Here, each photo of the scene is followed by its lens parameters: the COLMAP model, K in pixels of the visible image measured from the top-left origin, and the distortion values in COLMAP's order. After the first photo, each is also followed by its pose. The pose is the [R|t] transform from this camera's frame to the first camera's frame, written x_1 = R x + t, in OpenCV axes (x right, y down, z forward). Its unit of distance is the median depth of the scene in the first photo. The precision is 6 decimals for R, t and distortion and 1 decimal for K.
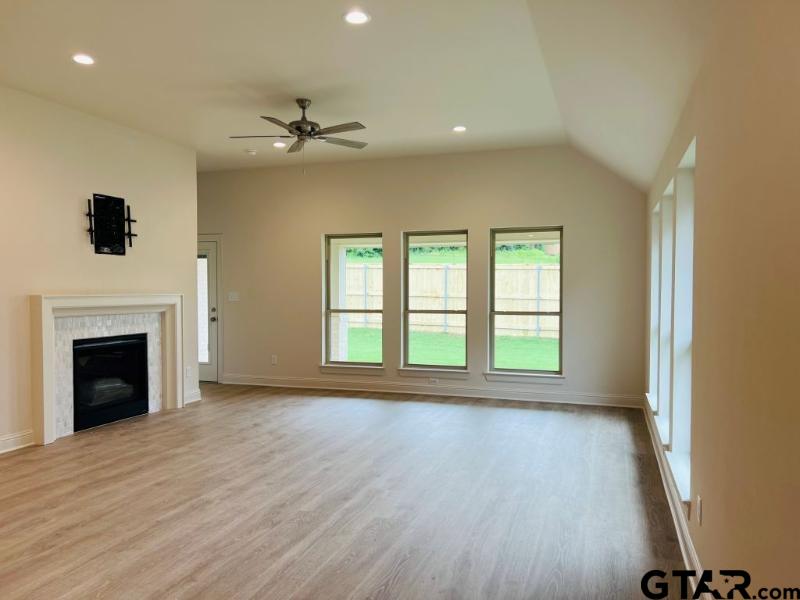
lens RADIAL K [[593.7, 0, 400.0], [0, 593.7, 300.0], [0, 0, 1]] dist [0.042503, -0.075201]
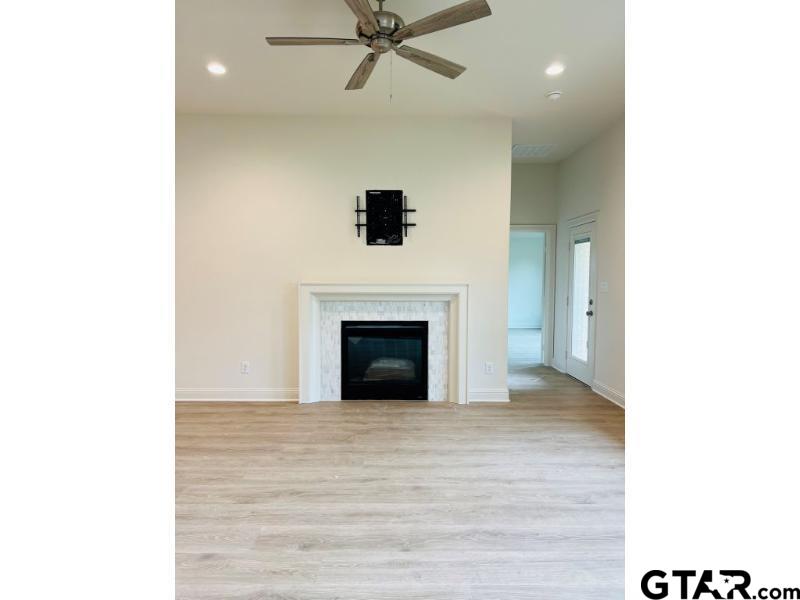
lens RADIAL K [[451.2, 0, 400.0], [0, 451.2, 300.0], [0, 0, 1]] dist [0.005469, -0.000011]
pose [[0.340871, 0.055580, -0.938466, 0.303317], [-0.020866, 0.998452, 0.051554, -0.020983], [0.939878, 0.002009, 0.341503, 0.780890]]
